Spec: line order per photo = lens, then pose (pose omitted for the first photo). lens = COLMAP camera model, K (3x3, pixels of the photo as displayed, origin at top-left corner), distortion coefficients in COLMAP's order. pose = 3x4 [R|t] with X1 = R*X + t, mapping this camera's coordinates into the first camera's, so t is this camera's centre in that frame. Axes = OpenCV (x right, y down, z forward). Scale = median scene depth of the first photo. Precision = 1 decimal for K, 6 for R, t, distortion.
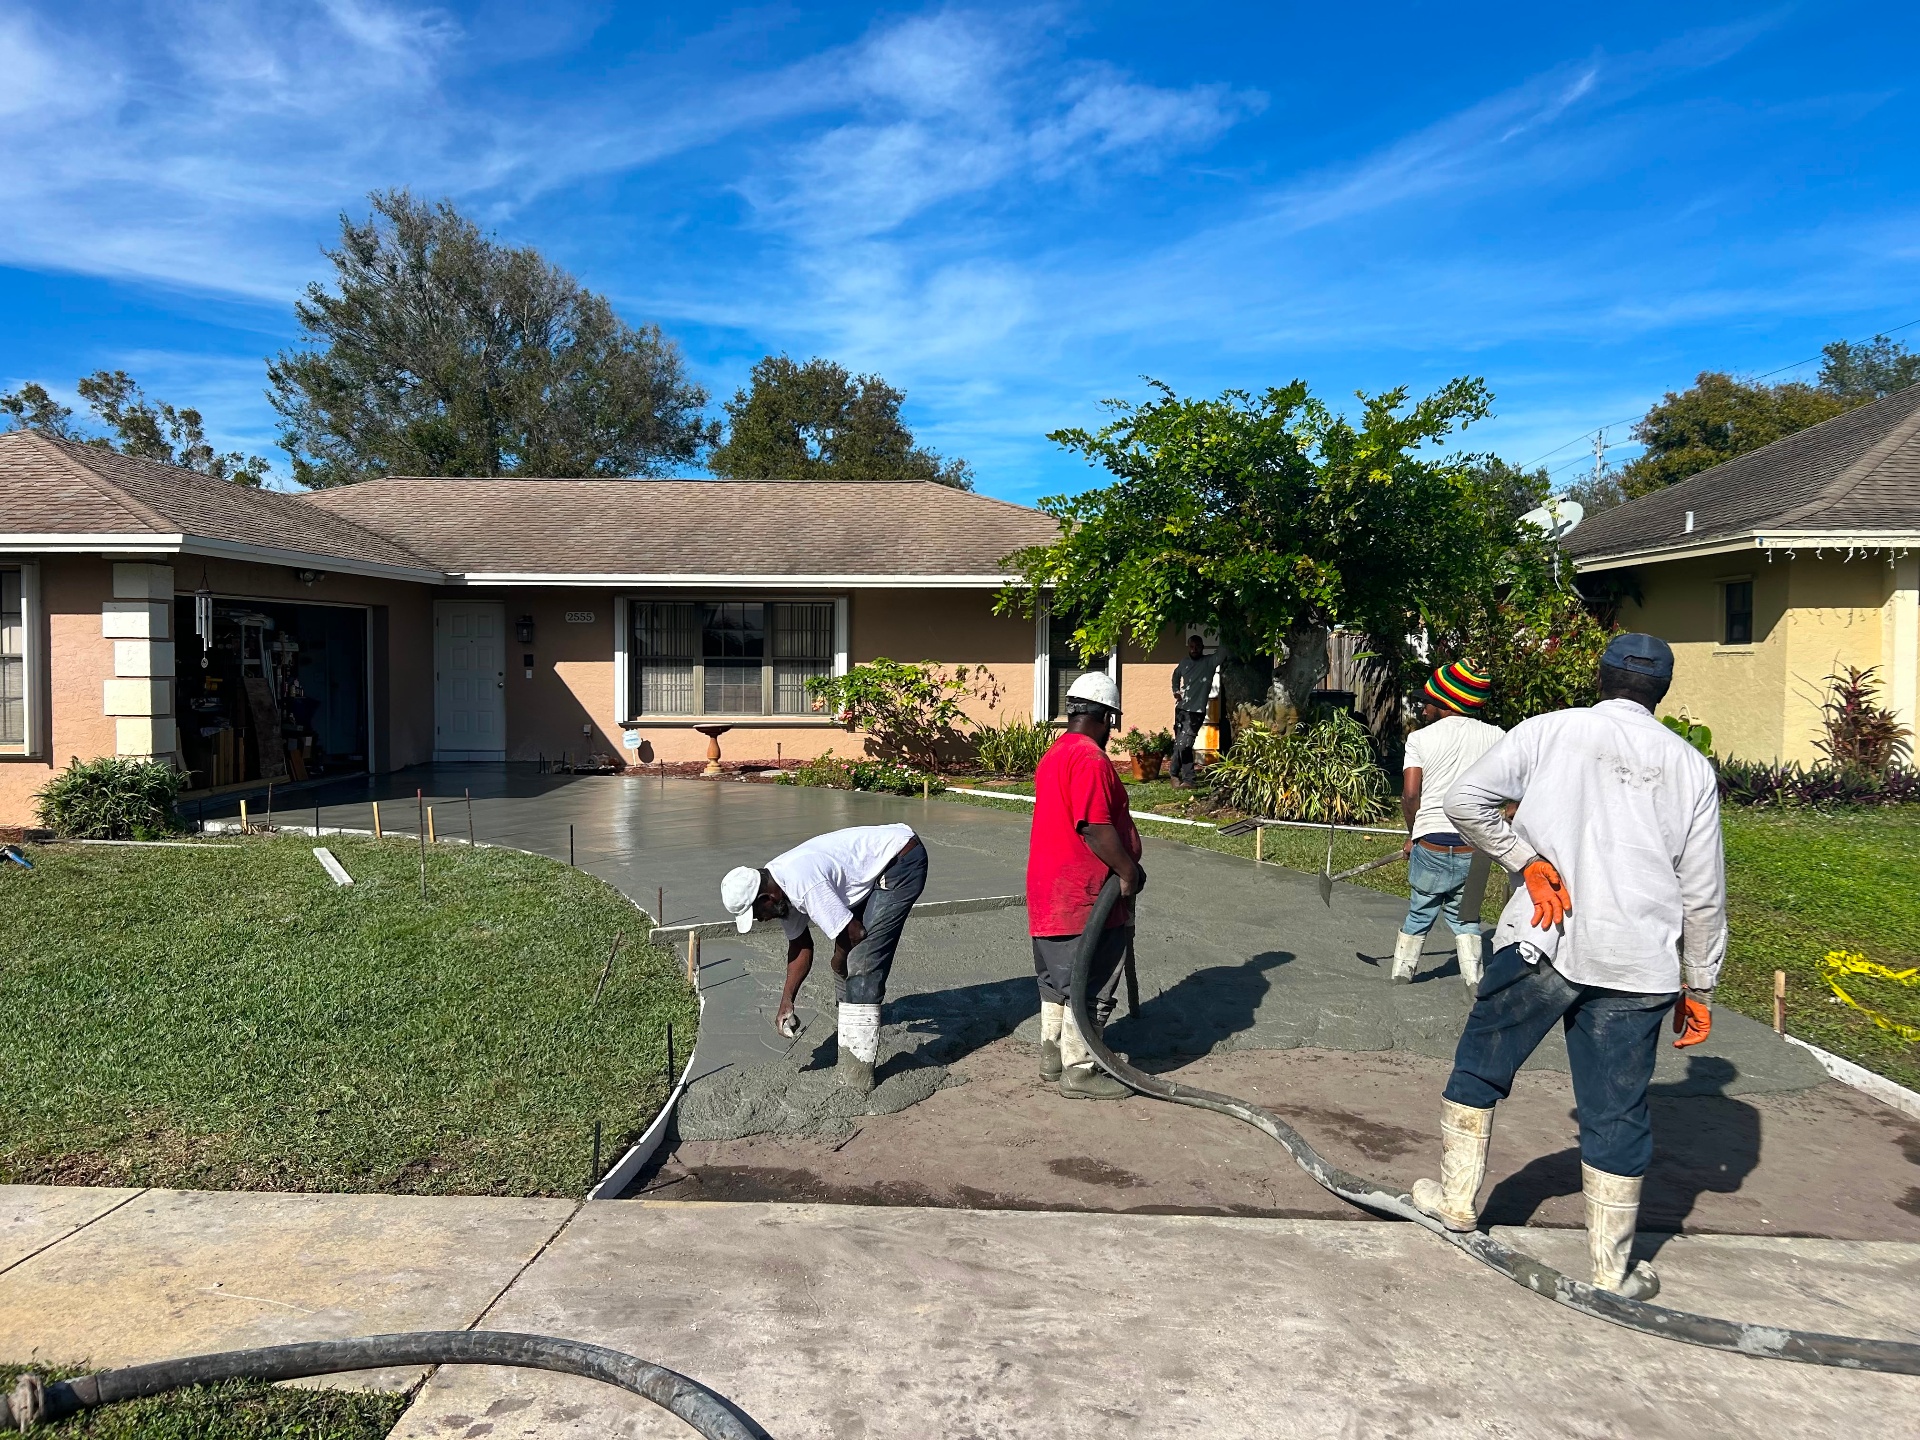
lens RADIAL K [[1414.0, 0, 960.0], [0, 1414.0, 720.0], [0, 0, 1]] dist [0.009116, 0.007962]
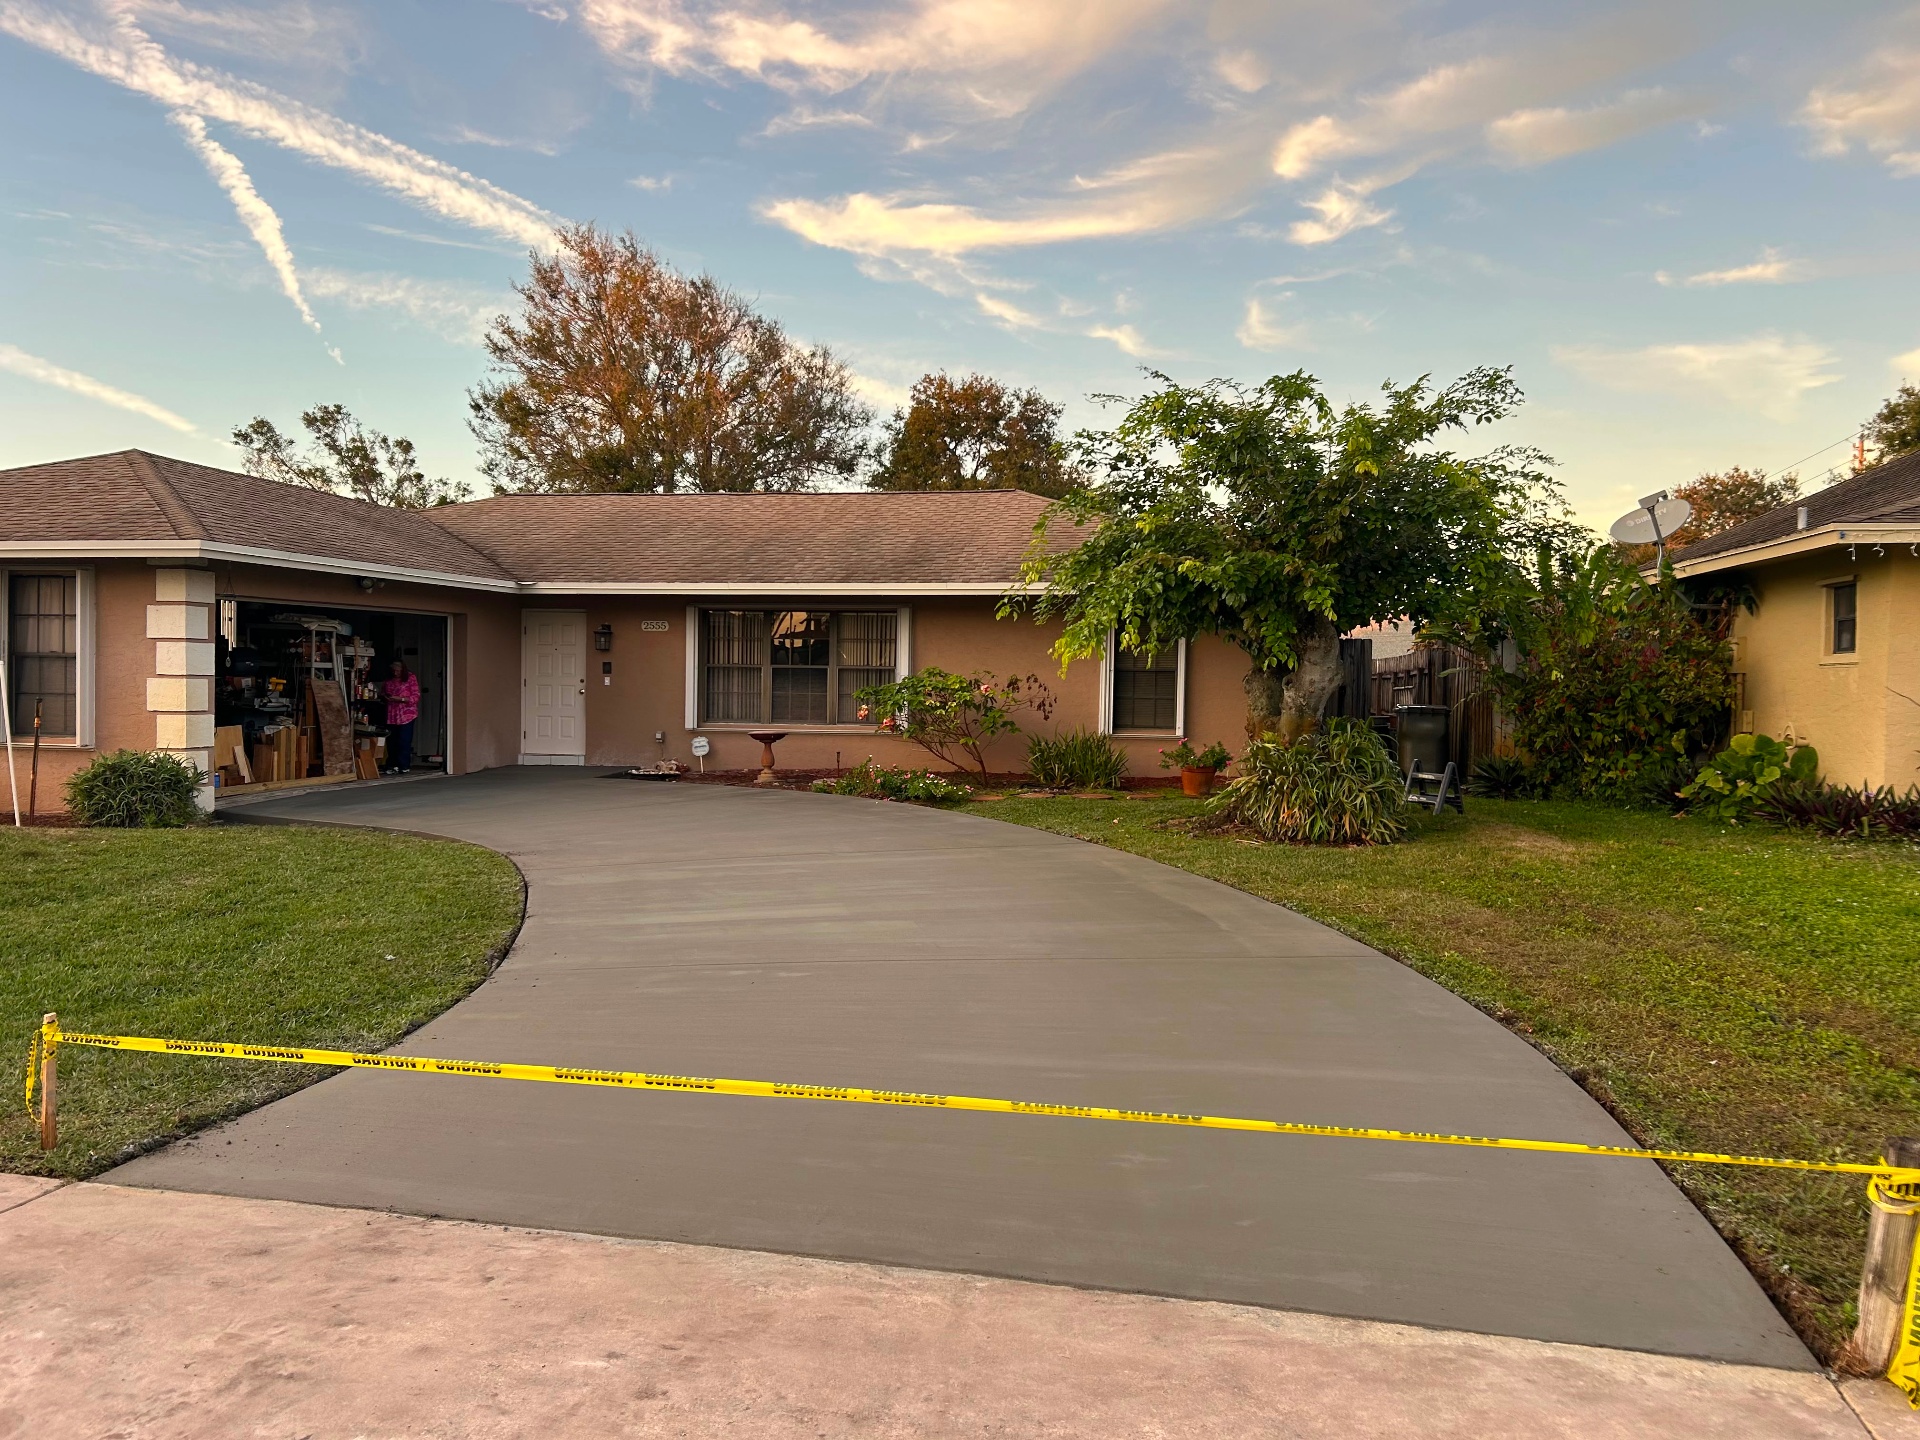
lens RADIAL K [[1409.6, 0, 960.0], [0, 1409.6, 720.0], [0, 0, 1]] dist [0.038215, -0.050648]
pose [[0.987024, 0.012295, -0.160104, 0.112232], [-0.014708, 0.999795, -0.013894, 0.006129], [0.159900, 0.016069, 0.987002, 0.030316]]
